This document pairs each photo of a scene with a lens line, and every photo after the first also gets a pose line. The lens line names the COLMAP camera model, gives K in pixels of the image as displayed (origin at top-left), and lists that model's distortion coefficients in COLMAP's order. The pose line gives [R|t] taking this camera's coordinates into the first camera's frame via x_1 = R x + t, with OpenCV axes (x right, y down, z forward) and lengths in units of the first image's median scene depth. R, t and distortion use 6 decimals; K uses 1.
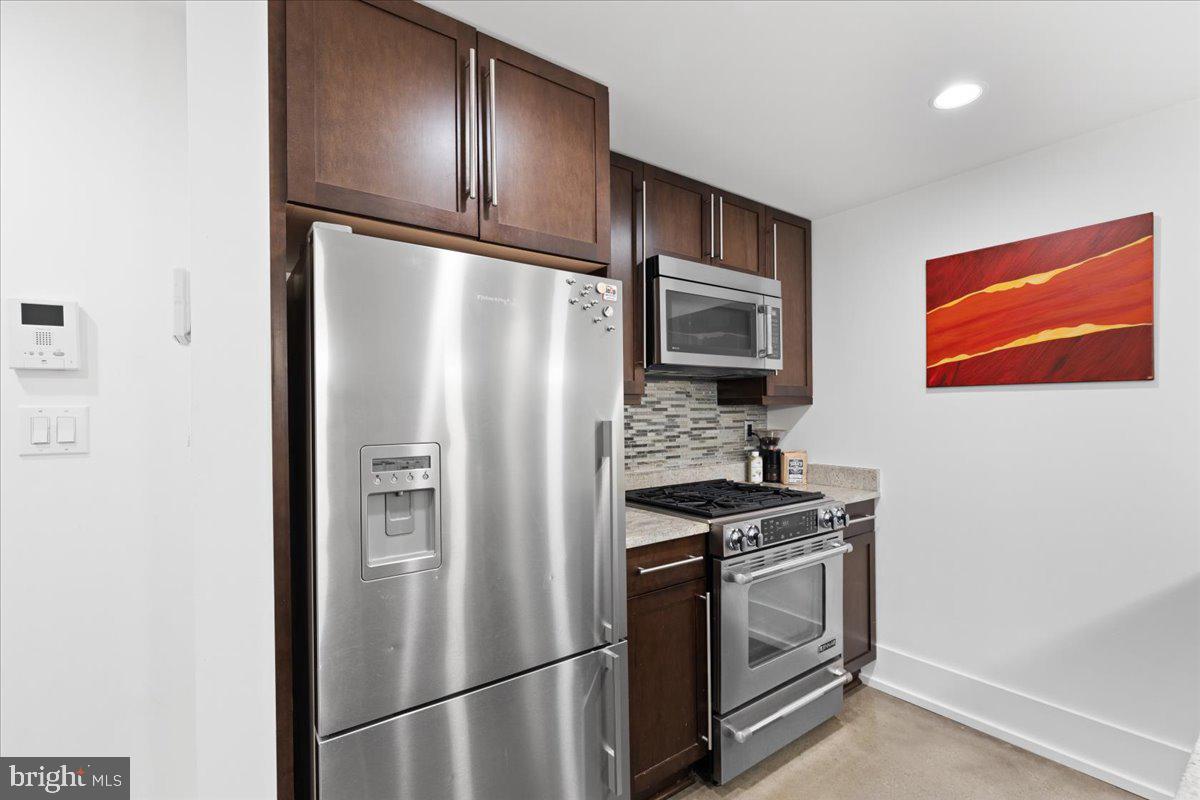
lens RADIAL K [[533.7, 0, 604.9], [0, 533.7, 411.6], [0, 0, 1]] dist [0.004162, 0.000269]
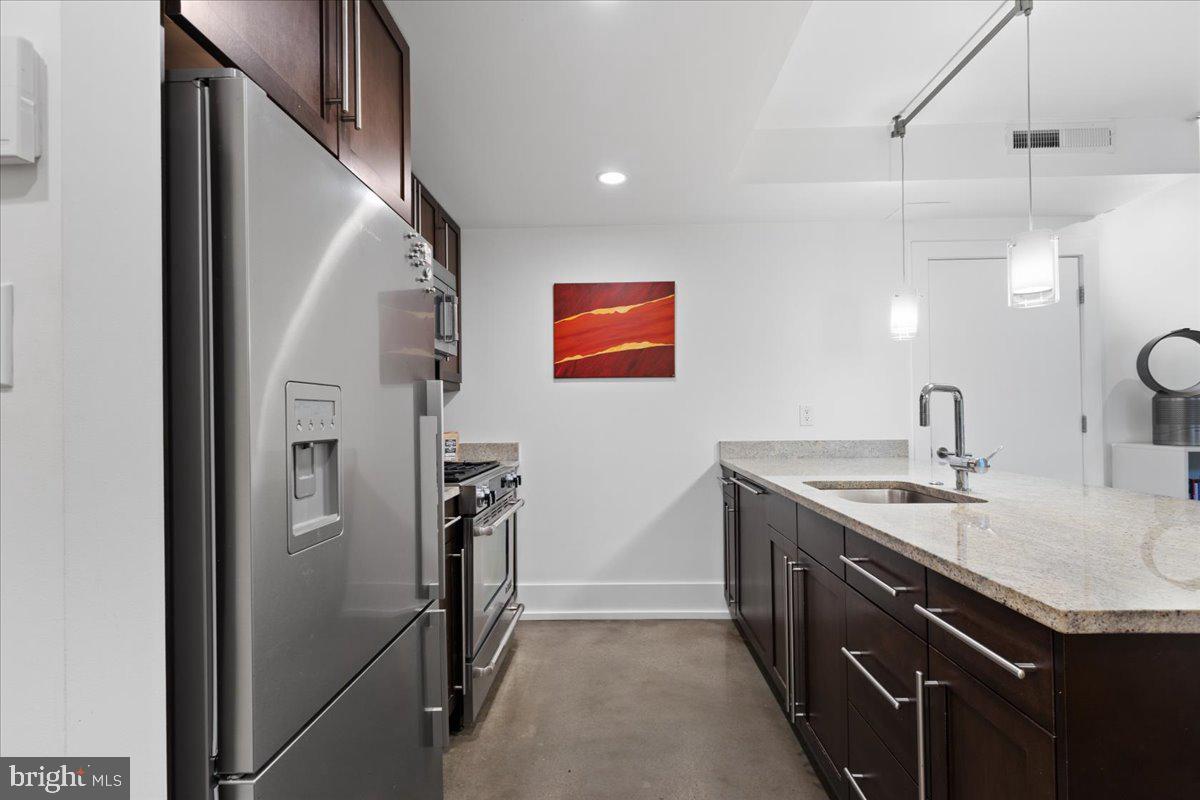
lens RADIAL K [[533.7, 0, 605.1], [0, 533.7, 407.4], [0, 0, 1]] dist [0.004162, 0.000269]
pose [[0.622914, 0.012320, 0.782193, -0.371564], [0.006804, 0.999753, -0.021165, 0.058557], [-0.782261, 0.018507, 0.622676, 0.071896]]
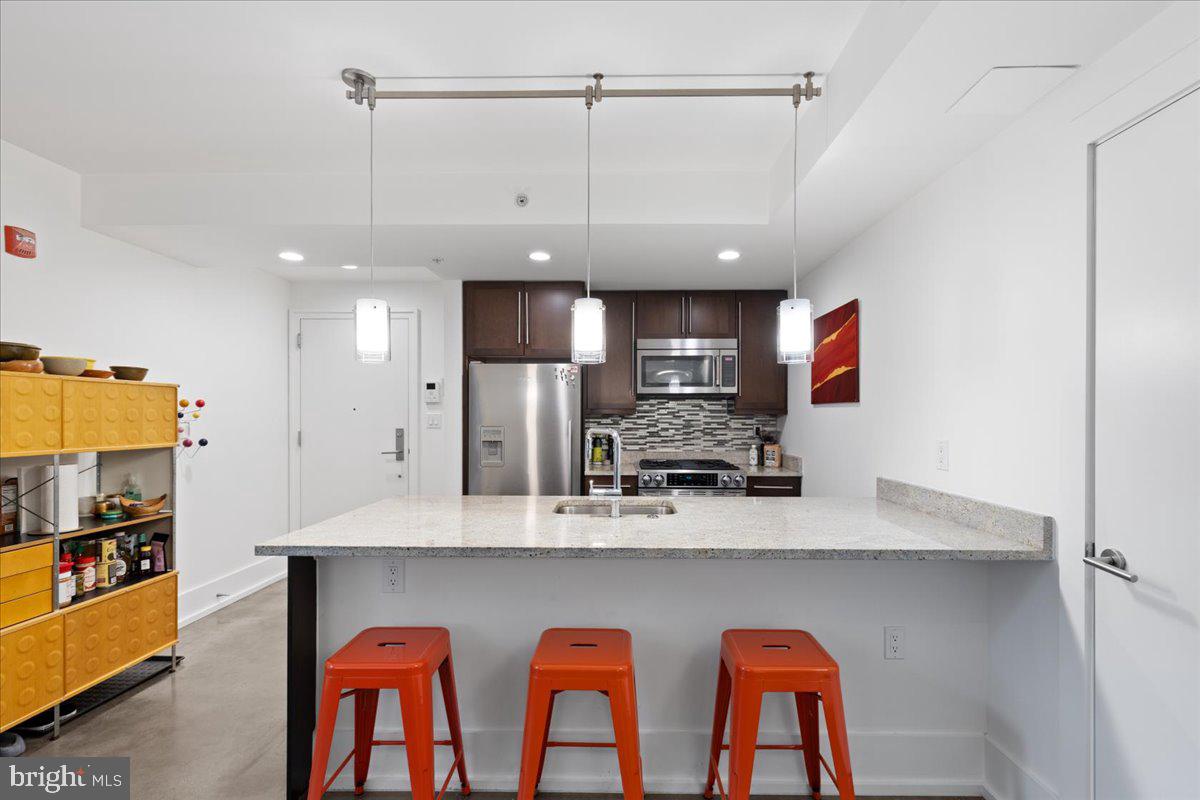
lens RADIAL K [[533.7, 0, 601.3], [0, 533.7, 409.6], [0, 0, 1]] dist [0.004162, 0.000269]
pose [[0.796788, 0.004073, -0.604246, 1.069829], [-0.010348, 0.999923, -0.006906, -0.013225], [0.604171, 0.011756, 0.796768, -0.597978]]
